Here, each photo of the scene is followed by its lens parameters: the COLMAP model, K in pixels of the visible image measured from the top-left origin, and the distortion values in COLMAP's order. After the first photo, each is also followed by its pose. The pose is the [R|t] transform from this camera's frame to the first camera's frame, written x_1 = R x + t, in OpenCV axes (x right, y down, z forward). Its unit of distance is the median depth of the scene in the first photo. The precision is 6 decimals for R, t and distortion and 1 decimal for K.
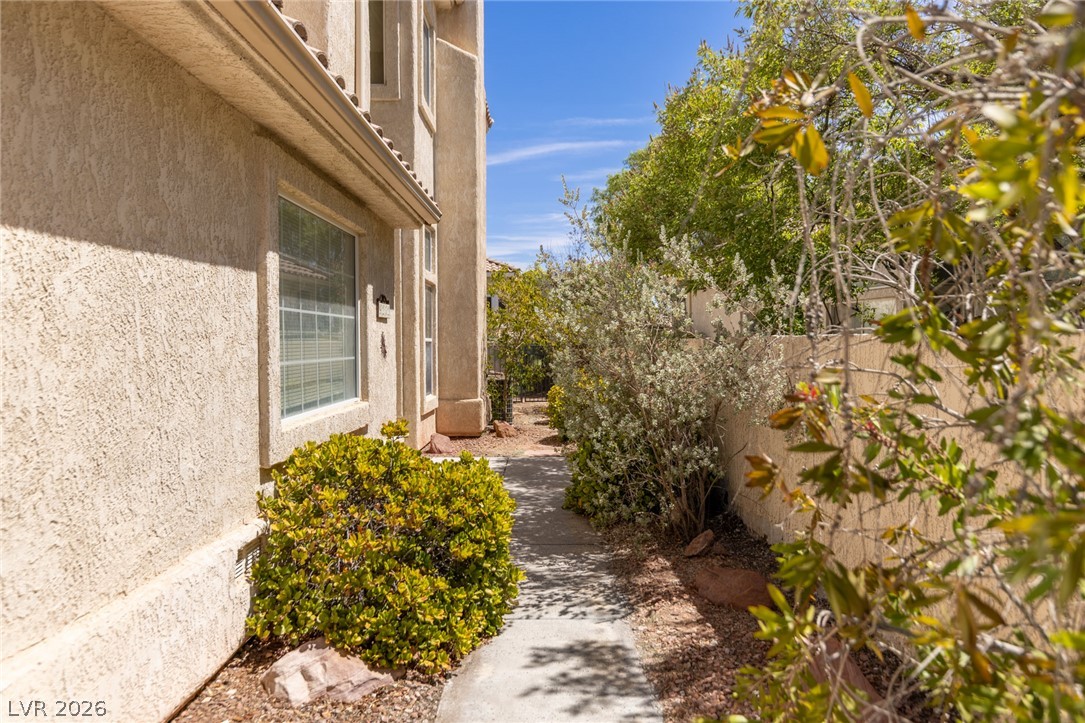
lens RADIAL K [[751.7, 0, 542.7], [0, 751.7, 358.8], [0, 0, 1]] dist [-0.000244, -0.000006]
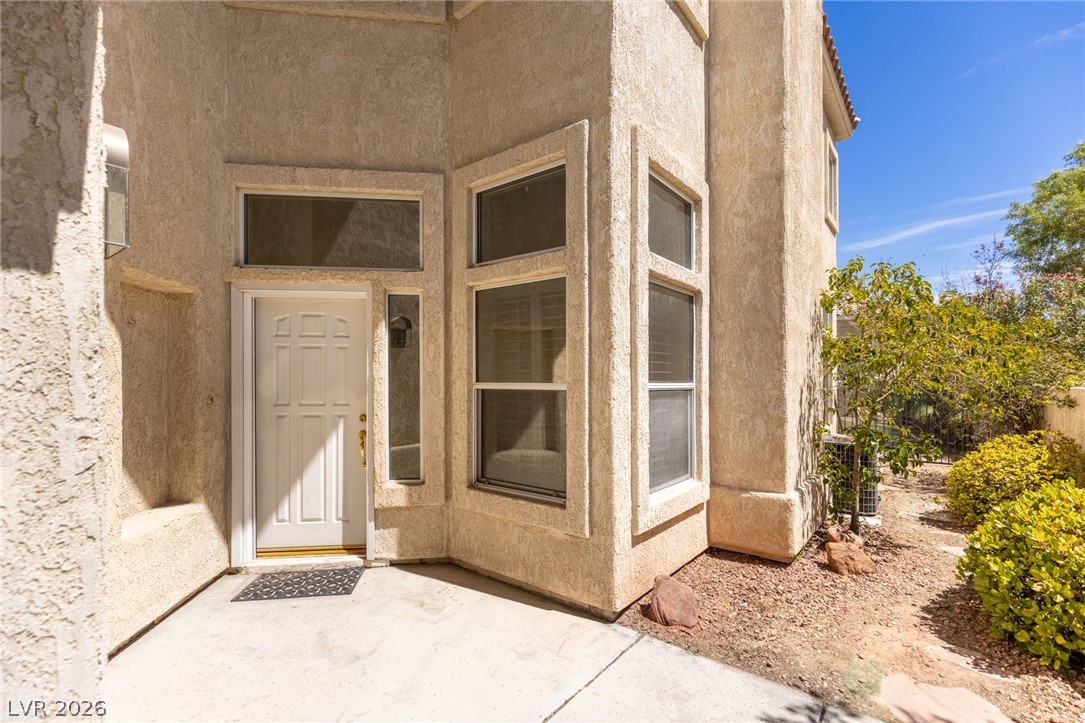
lens RADIAL K [[484.8, 0, 544.2], [0, 484.8, 372.1], [0, 0, 1]] dist [0.004521, 0.002191]
pose [[0.780640, -0.001172, -0.624979, -0.002141], [-0.018150, 0.999534, -0.024544, -0.023471], [0.624717, 0.030503, 0.780255, 0.610212]]
